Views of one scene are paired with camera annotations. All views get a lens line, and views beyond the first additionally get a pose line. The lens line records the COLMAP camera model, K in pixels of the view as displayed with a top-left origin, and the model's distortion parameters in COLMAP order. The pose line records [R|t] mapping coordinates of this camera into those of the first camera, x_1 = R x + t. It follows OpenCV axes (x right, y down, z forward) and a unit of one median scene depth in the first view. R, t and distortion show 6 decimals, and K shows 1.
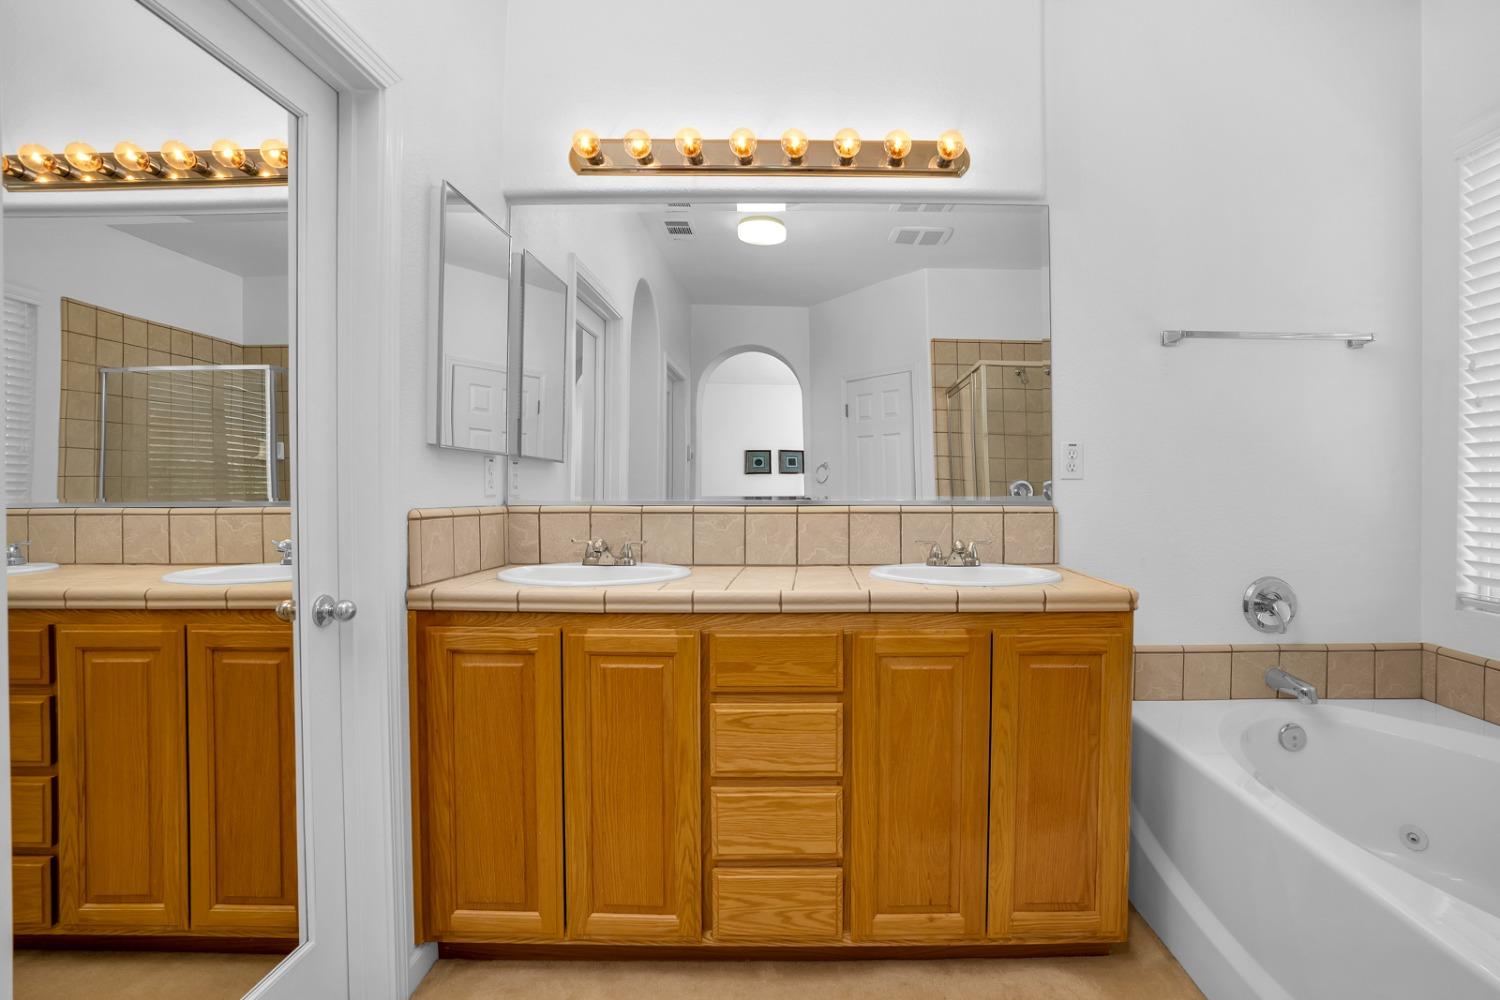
lens RADIAL K [[642.6, 0, 757.6], [0, 642.6, 505.2], [0, 0, 1]] dist [0.001935, 0.000662]
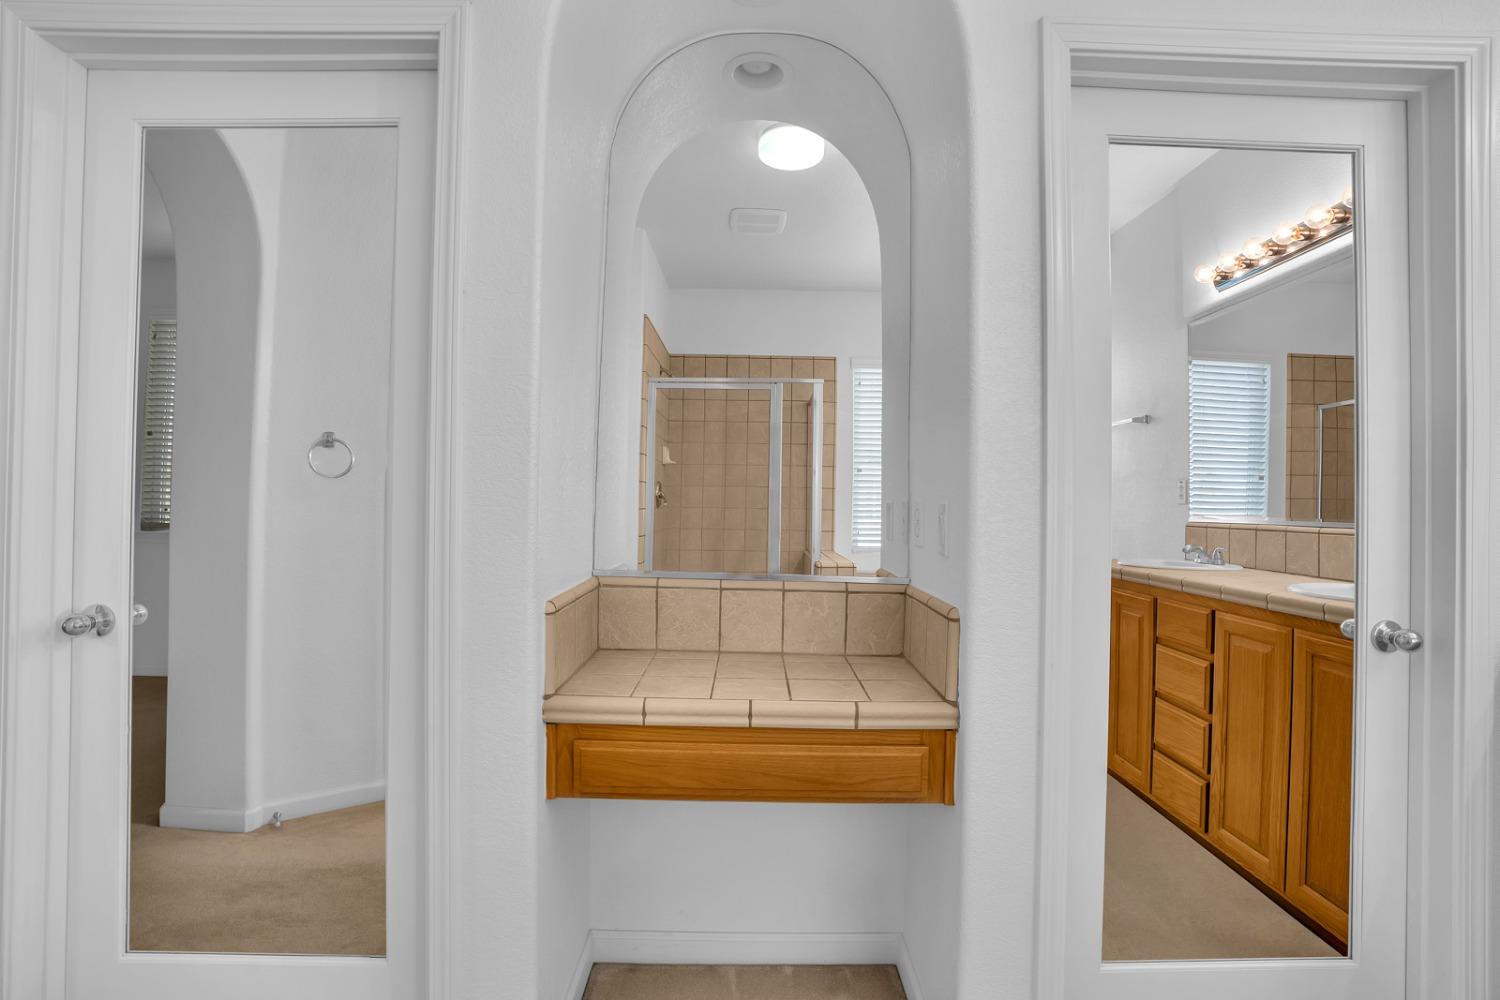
lens RADIAL K [[642.6, 0, 757.6], [0, 642.6, 505.2], [0, 0, 1]] dist [0.001935, 0.000662]
pose [[0.036840, 0.009048, -0.999280, 0.217239], [-0.042827, 0.999055, 0.007467, -0.002089], [0.998403, 0.042521, 0.037192, -0.010298]]
